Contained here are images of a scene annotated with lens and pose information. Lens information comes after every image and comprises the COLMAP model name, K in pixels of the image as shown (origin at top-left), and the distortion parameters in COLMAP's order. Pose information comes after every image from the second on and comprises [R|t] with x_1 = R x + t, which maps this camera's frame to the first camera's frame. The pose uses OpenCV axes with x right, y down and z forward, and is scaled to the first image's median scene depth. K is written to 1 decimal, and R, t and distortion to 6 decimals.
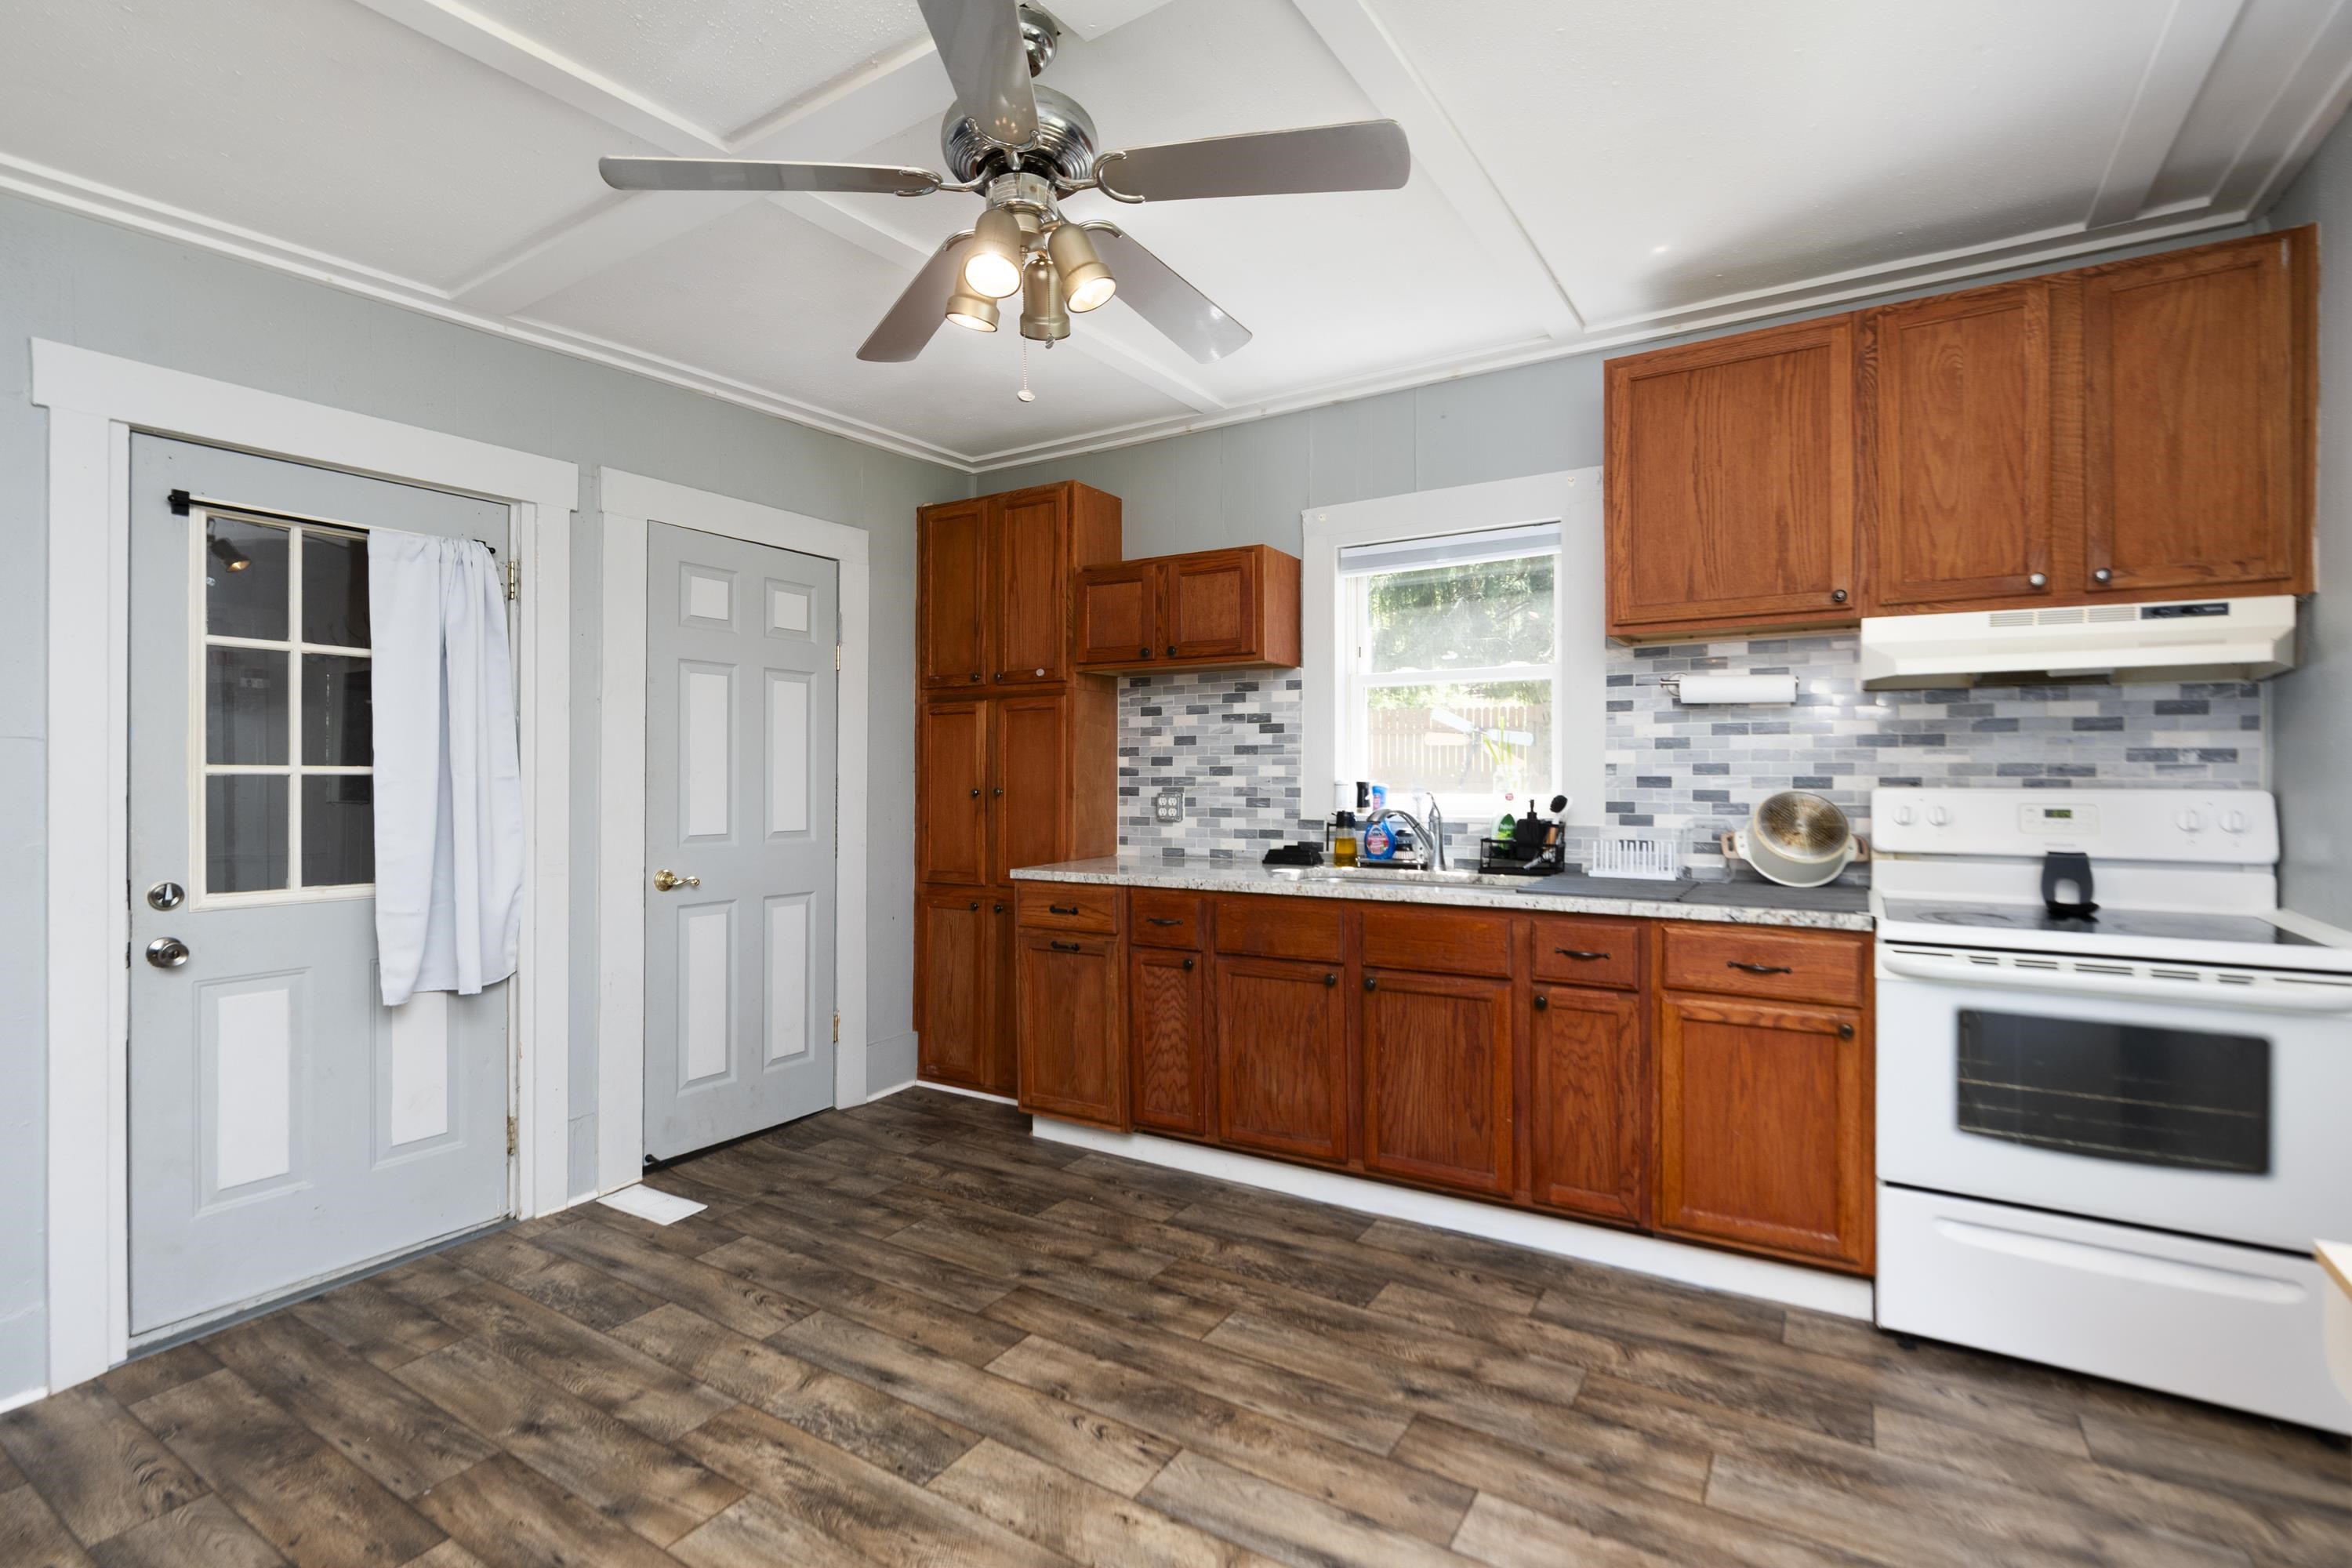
lens RADIAL K [[1091.2, 0, 1157.1], [0, 1091.2, 769.7], [0, 0, 1]] dist [-0.002364, 0.001845]
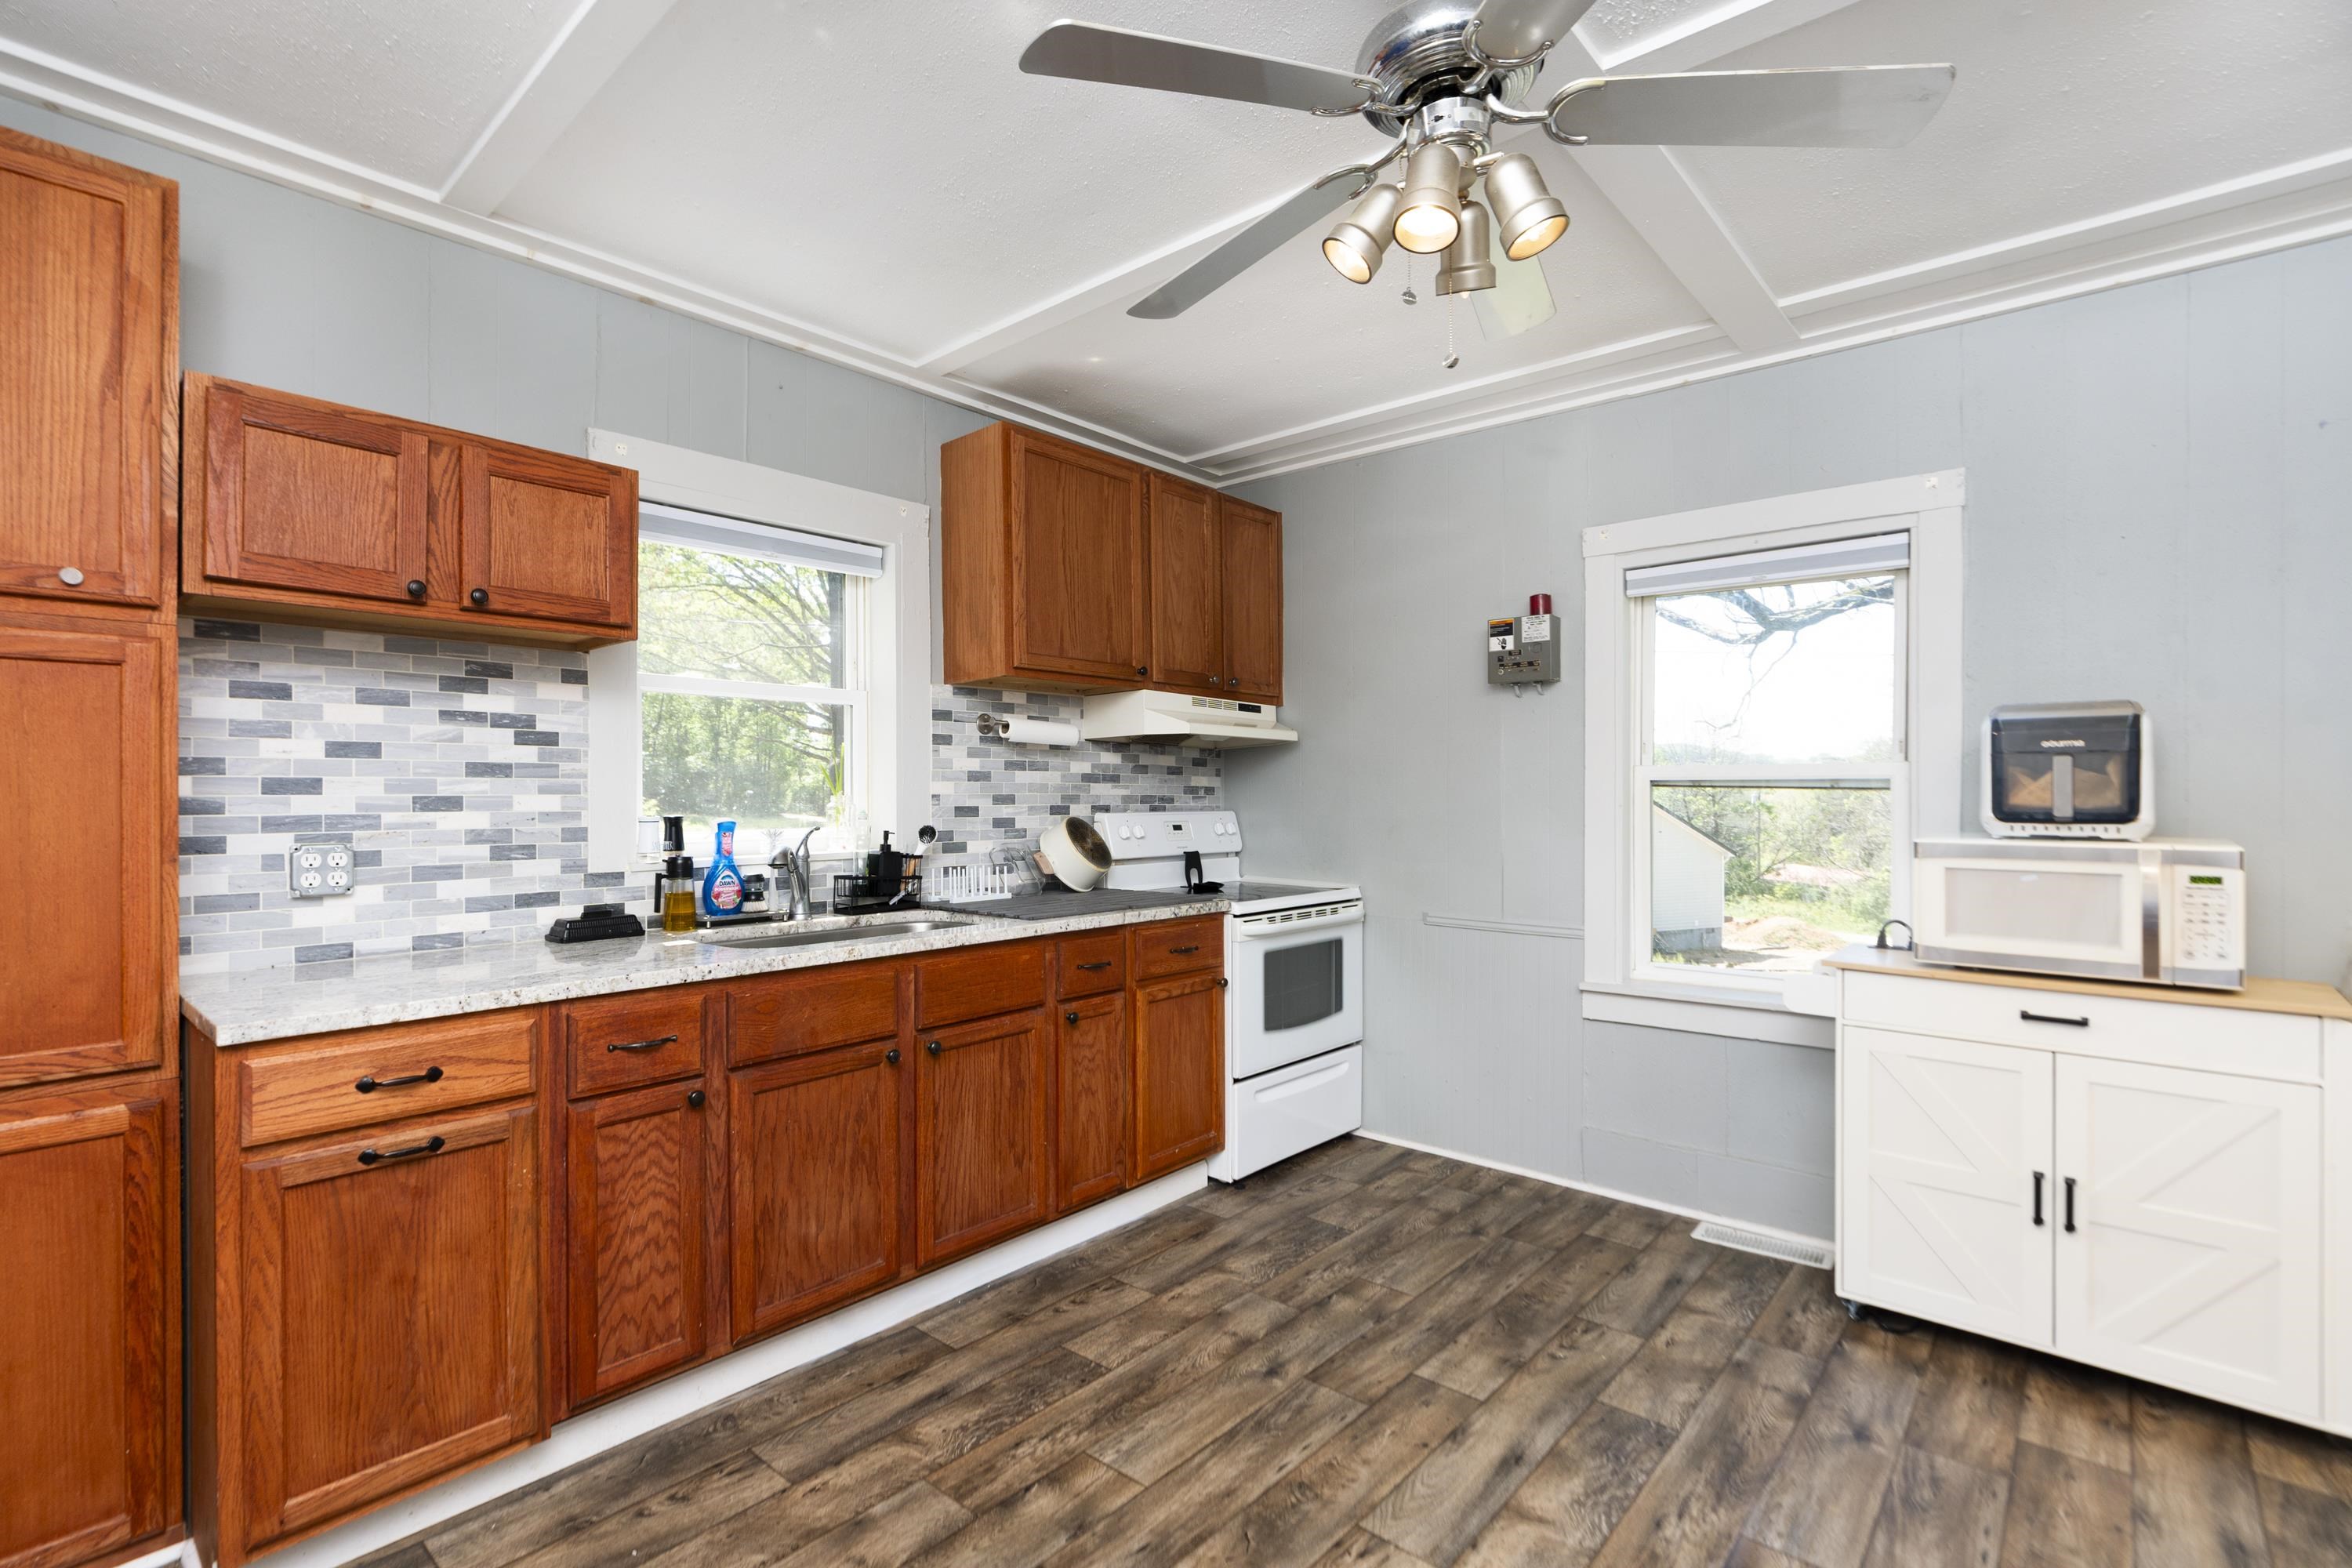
lens RADIAL K [[1091.2, 0, 1151.1], [0, 1091.2, 784.9], [0, 0, 1]] dist [-0.002364, 0.001845]
pose [[0.156972, 0.014460, 0.987497, -0.524192], [0.005086, 0.999868, -0.015450, 0.002394], [-0.987590, 0.007447, 0.156878, 0.575707]]
